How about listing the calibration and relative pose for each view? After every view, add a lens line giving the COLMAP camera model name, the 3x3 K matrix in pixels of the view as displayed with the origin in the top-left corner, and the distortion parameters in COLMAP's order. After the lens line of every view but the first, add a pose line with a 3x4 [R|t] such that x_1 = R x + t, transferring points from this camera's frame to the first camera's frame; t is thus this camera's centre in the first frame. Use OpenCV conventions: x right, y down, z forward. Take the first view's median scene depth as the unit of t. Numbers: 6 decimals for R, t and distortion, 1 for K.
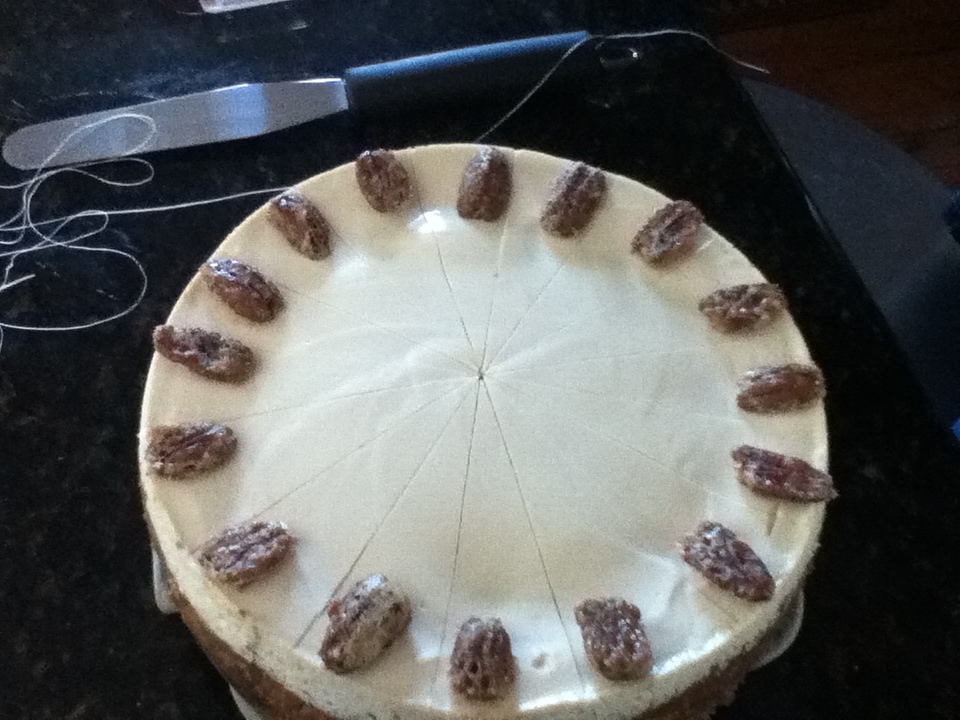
lens RADIAL K [[1118.7, 0, 480.0], [0, 1118.7, 360.0], [0, 0, 1]] dist [0.055020, -0.005280]
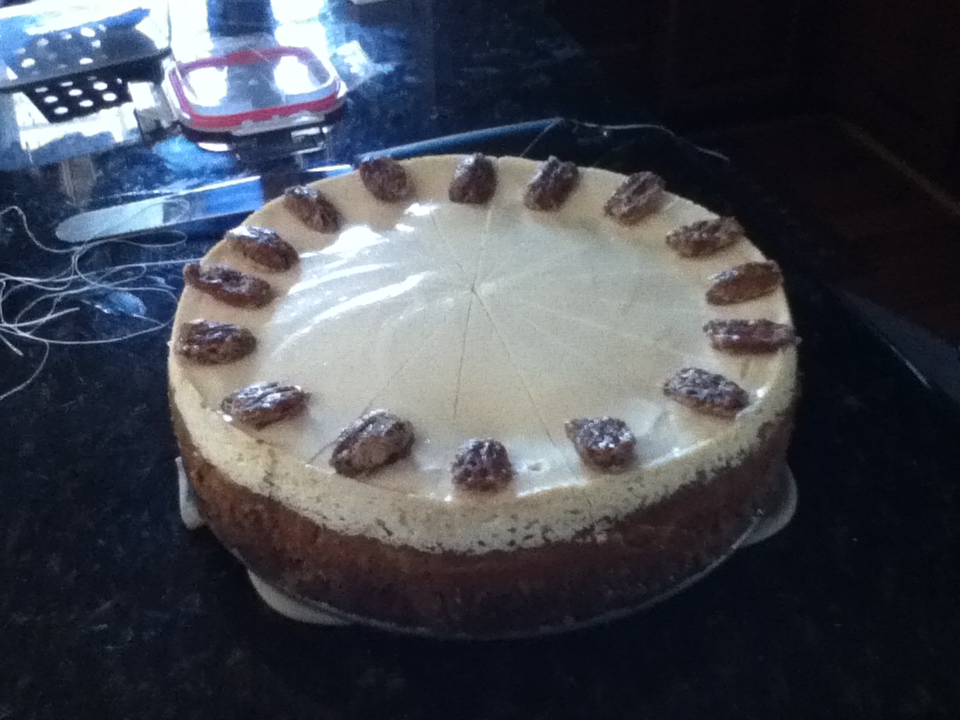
lens RADIAL K [[1118.7, 0, 480.0], [0, 1118.7, 360.0], [0, 0, 1]] dist [0.055020, -0.005280]
pose [[0.997517, -0.068117, -0.017875, 0.022840], [0.059802, 0.953379, -0.295789, 0.413657], [0.037190, 0.293986, 0.955086, -0.046593]]
